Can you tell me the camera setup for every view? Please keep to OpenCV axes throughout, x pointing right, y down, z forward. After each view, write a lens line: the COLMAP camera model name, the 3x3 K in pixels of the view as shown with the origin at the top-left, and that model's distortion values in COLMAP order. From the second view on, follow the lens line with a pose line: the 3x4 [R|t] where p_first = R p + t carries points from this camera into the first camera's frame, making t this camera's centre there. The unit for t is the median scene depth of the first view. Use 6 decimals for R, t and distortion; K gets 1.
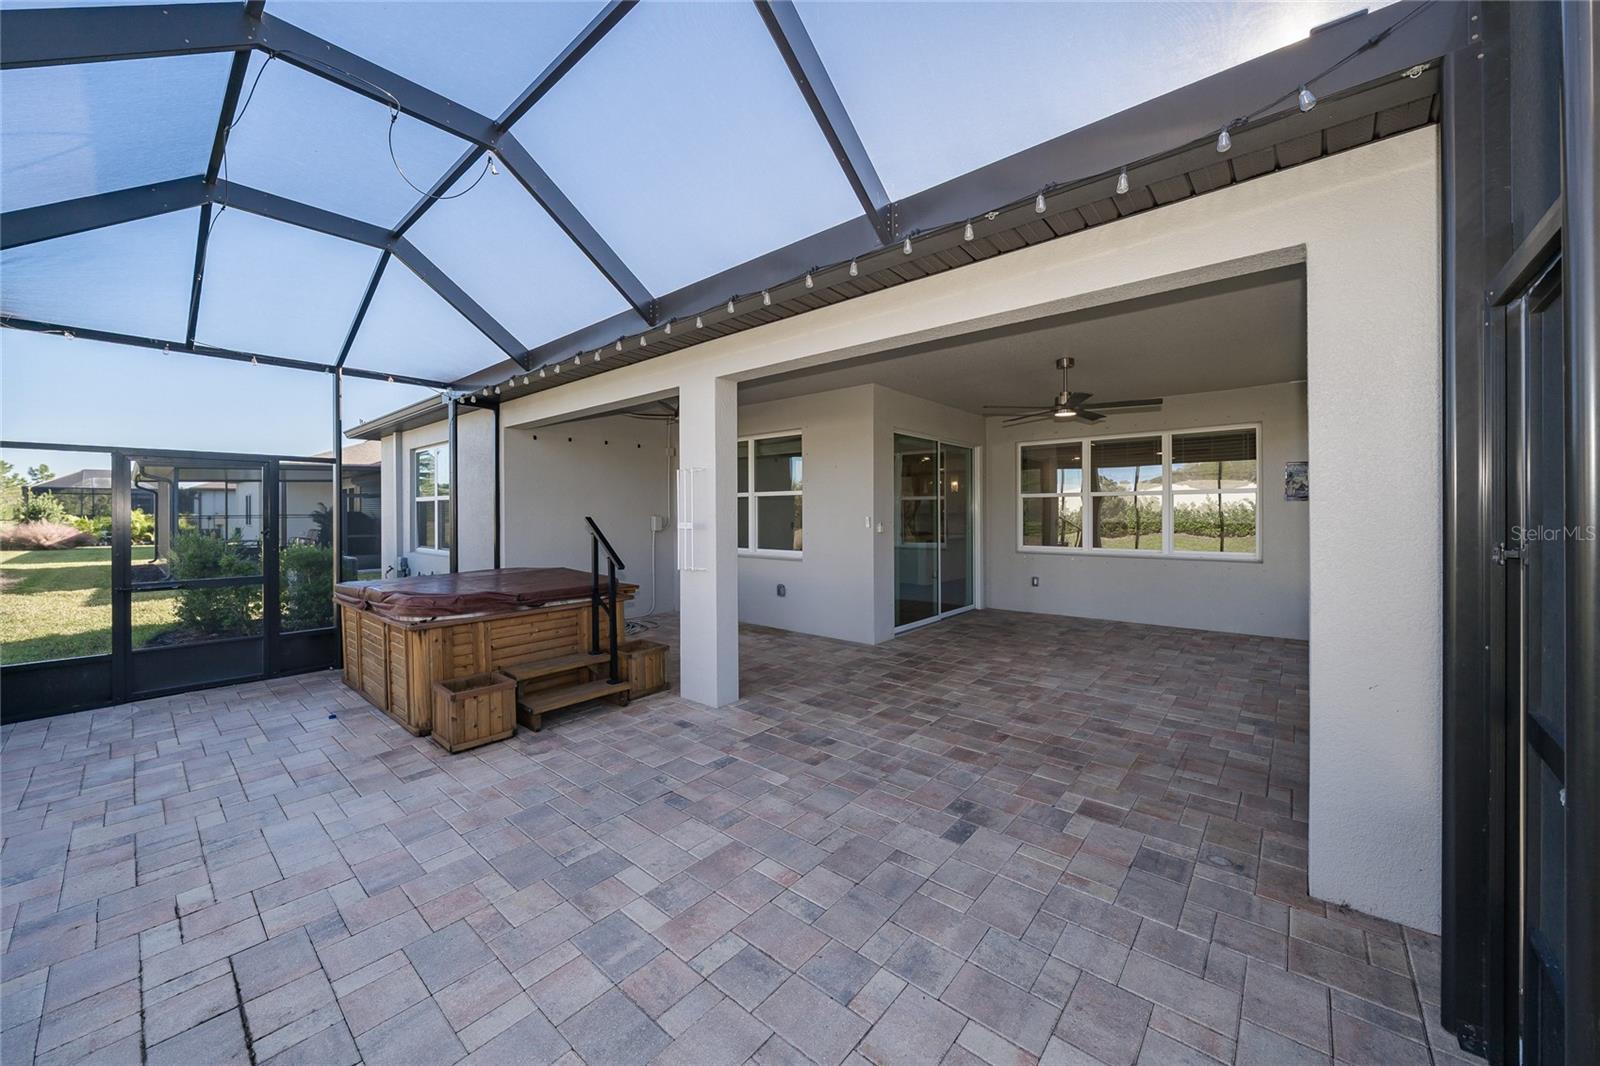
lens RADIAL K [[634.1, 0, 742.1], [0, 634.1, 513.5], [0, 0, 1]] dist [0.000297, 0.000090]
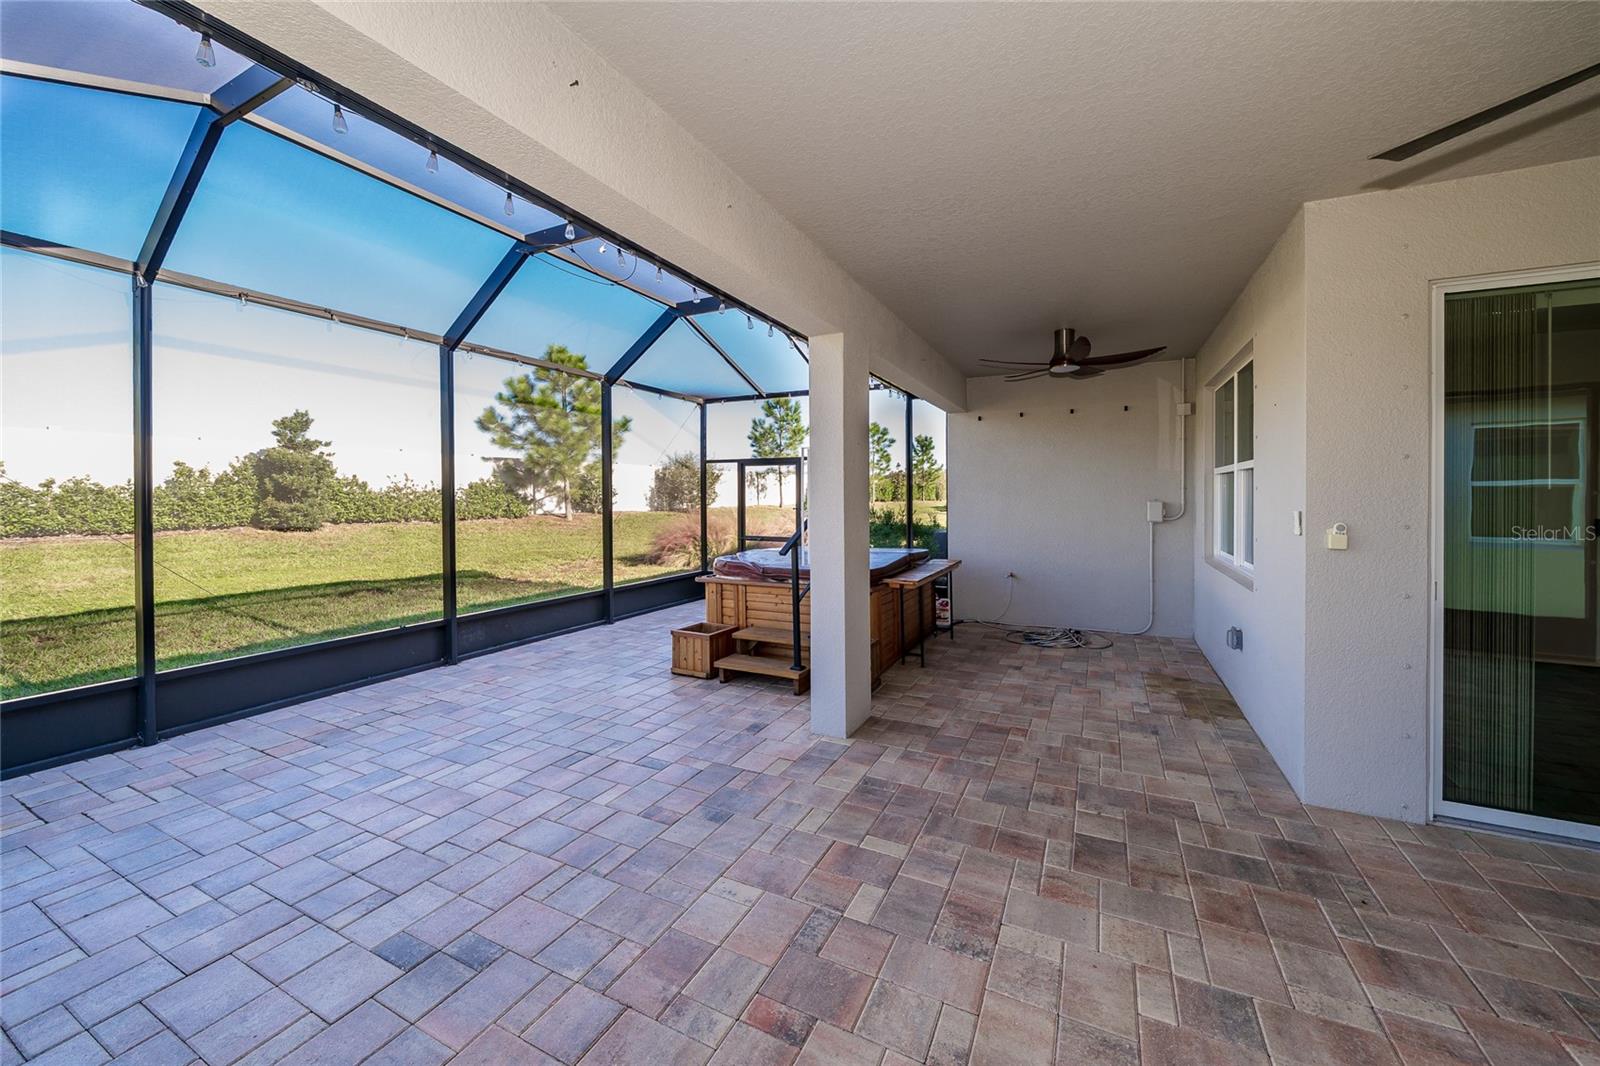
lens RADIAL K [[566.4, 0, 804.5], [0, 566.4, 501.3], [0, 0, 1]] dist [-0.002328, -0.000103]
pose [[0.284460, 0.014576, -0.958577, 0.611206], [-0.000787, 0.999888, 0.014970, -0.008938], [0.958688, -0.003504, 0.284439, 0.712422]]
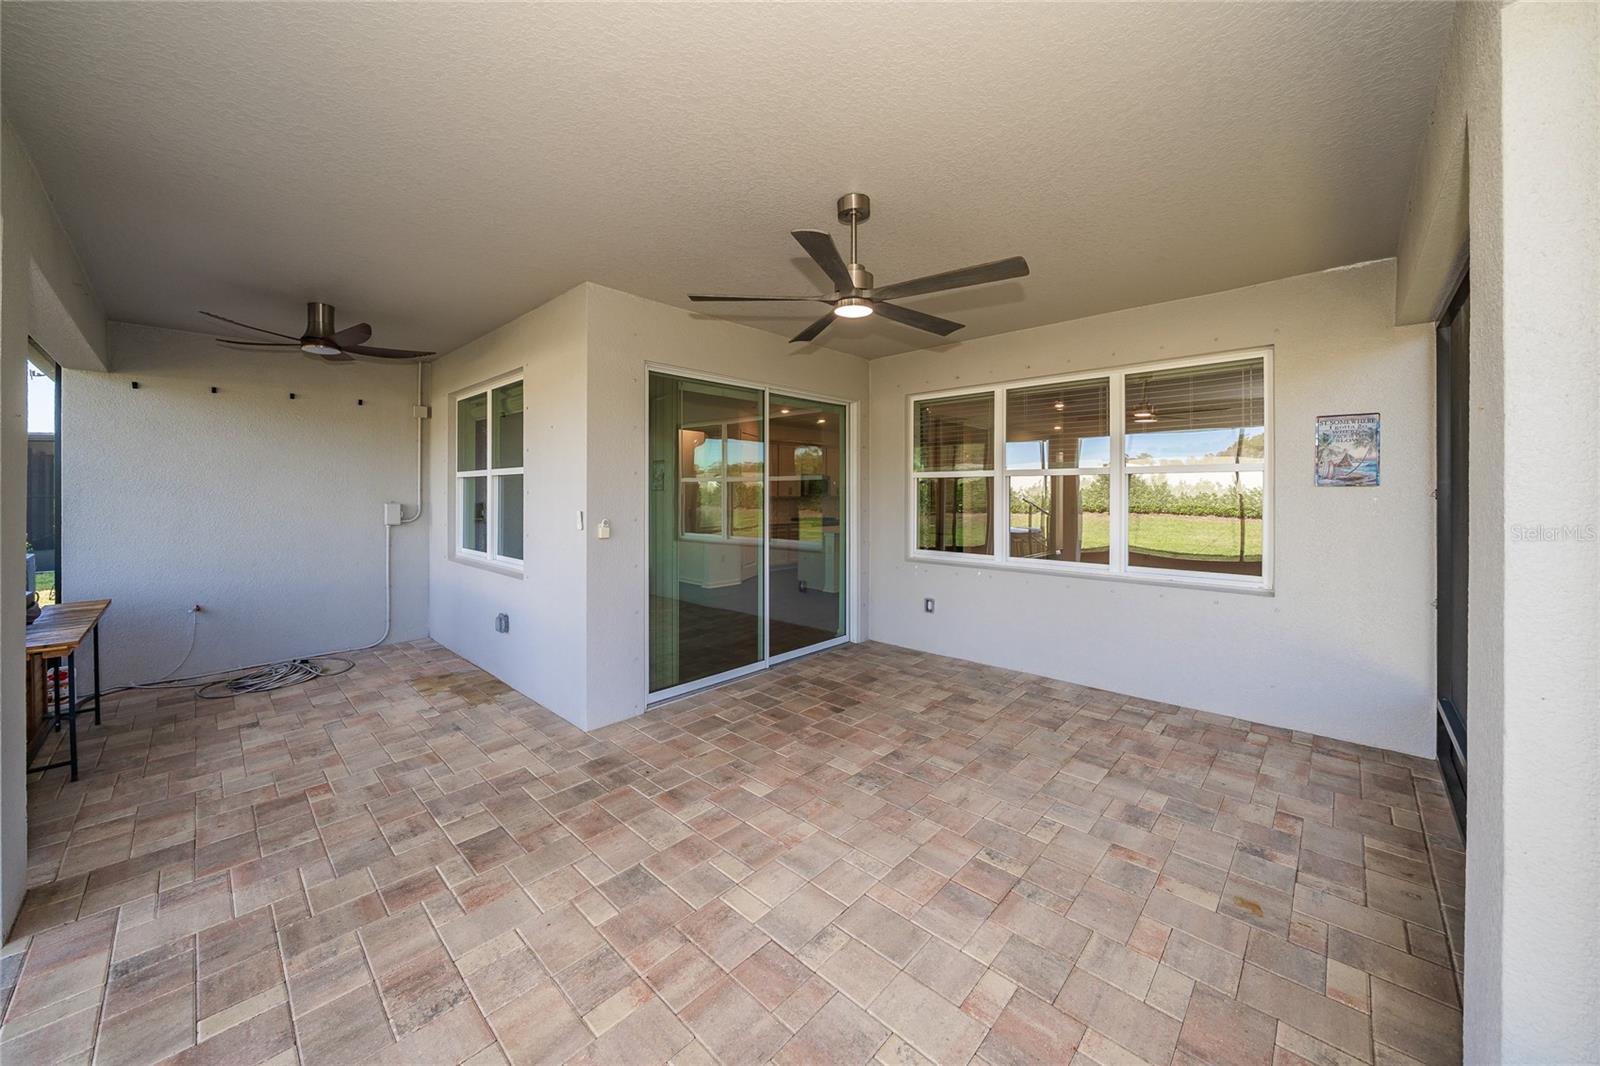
lens RADIAL K [[607.7, 0, 774.7], [0, 607.7, 491.1], [0, 0, 1]] dist [-0.002606, -0.000175]
pose [[0.999439, 0.002386, -0.033419, 0.506660], [-0.002372, 0.999997, 0.000472, -0.017916], [0.033420, -0.000392, 0.999441, 0.572803]]
